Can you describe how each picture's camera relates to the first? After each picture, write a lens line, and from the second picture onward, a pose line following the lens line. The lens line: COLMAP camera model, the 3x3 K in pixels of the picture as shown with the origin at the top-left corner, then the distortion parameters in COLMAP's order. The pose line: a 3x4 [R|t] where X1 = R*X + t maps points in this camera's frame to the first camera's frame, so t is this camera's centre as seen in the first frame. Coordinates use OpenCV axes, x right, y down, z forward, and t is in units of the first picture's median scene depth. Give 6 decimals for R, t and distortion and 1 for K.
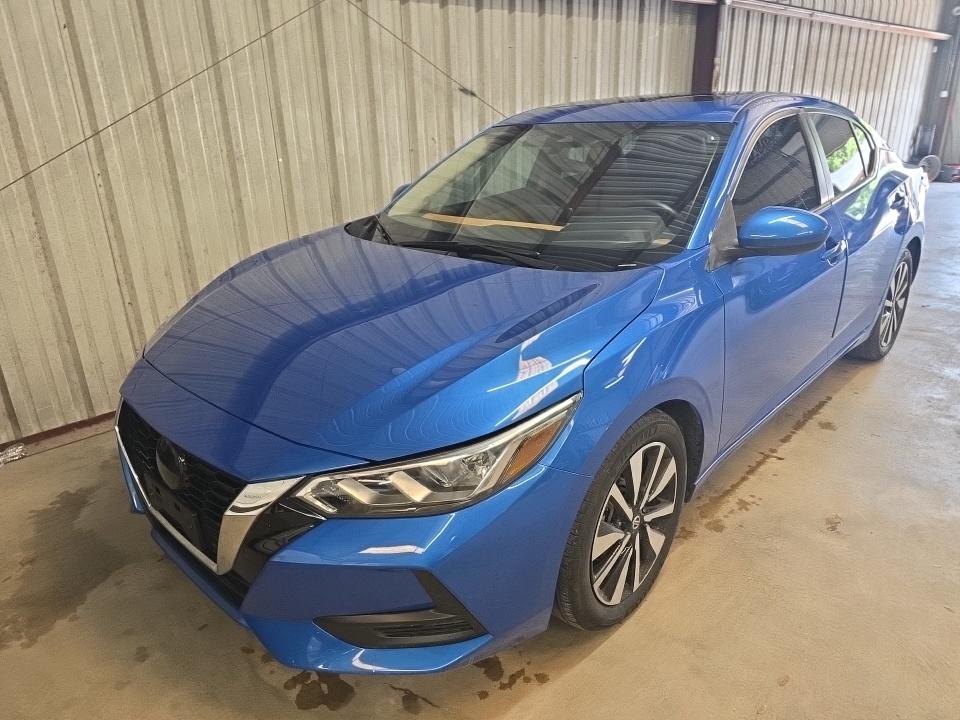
lens RADIAL K [[647.1, 0, 480.0], [0, 647.1, 363.1], [0, 0, 1]] dist [0.006073, -0.010713]
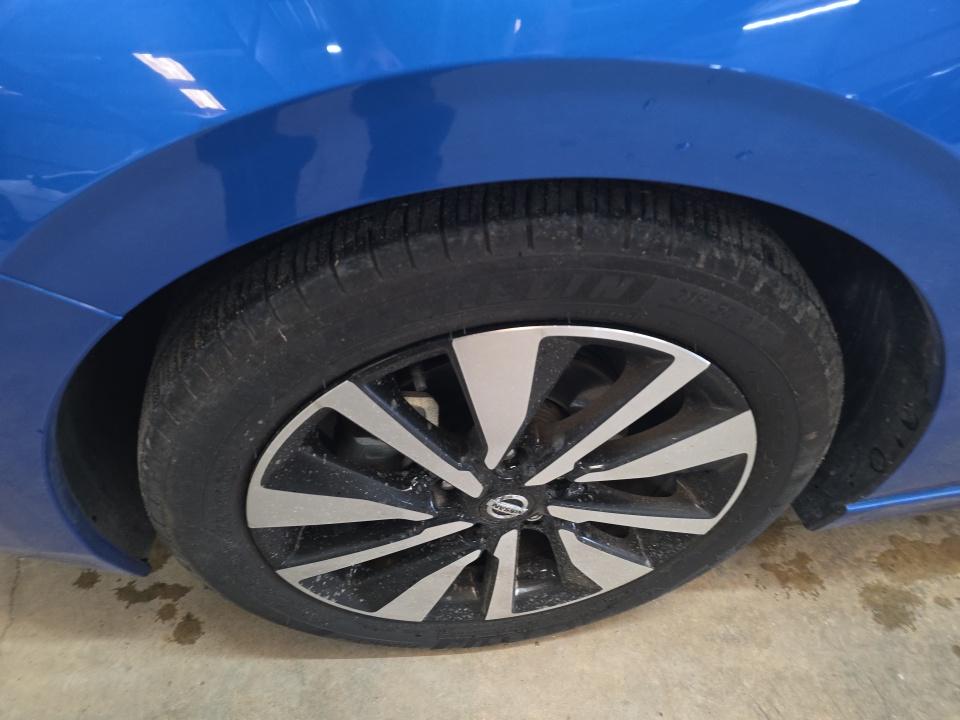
lens RADIAL K [[647.1, 0, 483.0], [0, 647.1, 364.3], [0, 0, 1]] dist [0.006073, -0.010713]
pose [[0.755300, 0.511703, -0.409490, 0.333850], [-0.296622, 0.824060, 0.482639, 0.023552], [0.584412, -0.243073, 0.774195, 0.748814]]
